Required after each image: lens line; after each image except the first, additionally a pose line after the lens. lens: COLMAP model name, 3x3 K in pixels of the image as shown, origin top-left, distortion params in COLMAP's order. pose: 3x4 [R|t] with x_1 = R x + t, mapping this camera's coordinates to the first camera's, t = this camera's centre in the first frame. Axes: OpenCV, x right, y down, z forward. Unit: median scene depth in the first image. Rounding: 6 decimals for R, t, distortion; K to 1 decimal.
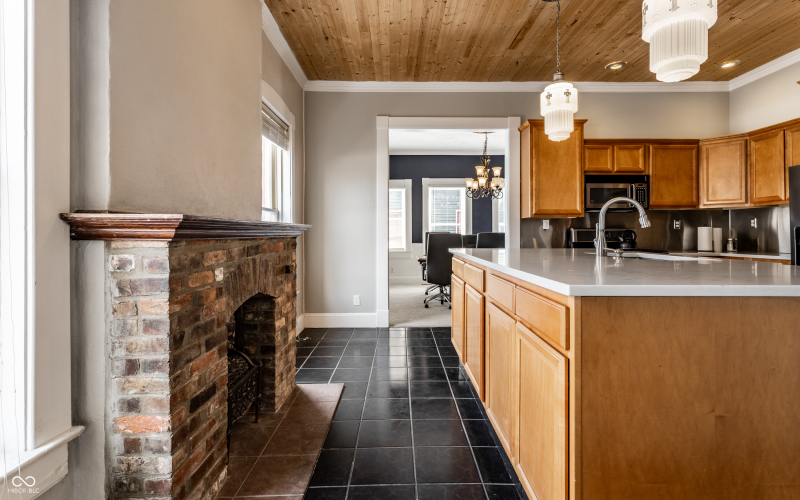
lens RADIAL K [[380.8, 0, 424.7], [0, 380.8, 228.1], [0, 0, 1]] dist [0.001192, 0.001605]
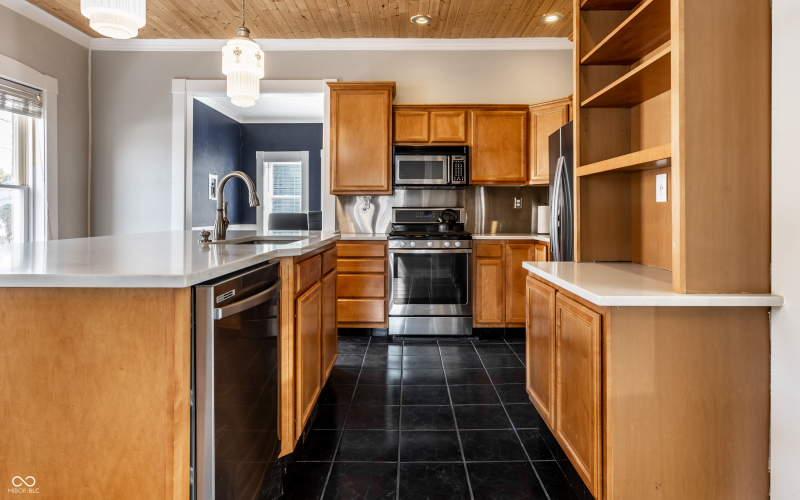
lens RADIAL K [[434.6, 0, 371.4], [0, 434.6, 207.0], [0, 0, 1]] dist [-0.007443, 0.000104]
pose [[0.999937, 0.001204, -0.011137, 0.375785], [-0.001212, 0.999999, -0.000734, 0.000047], [0.011136, 0.000748, 0.999938, 0.013509]]
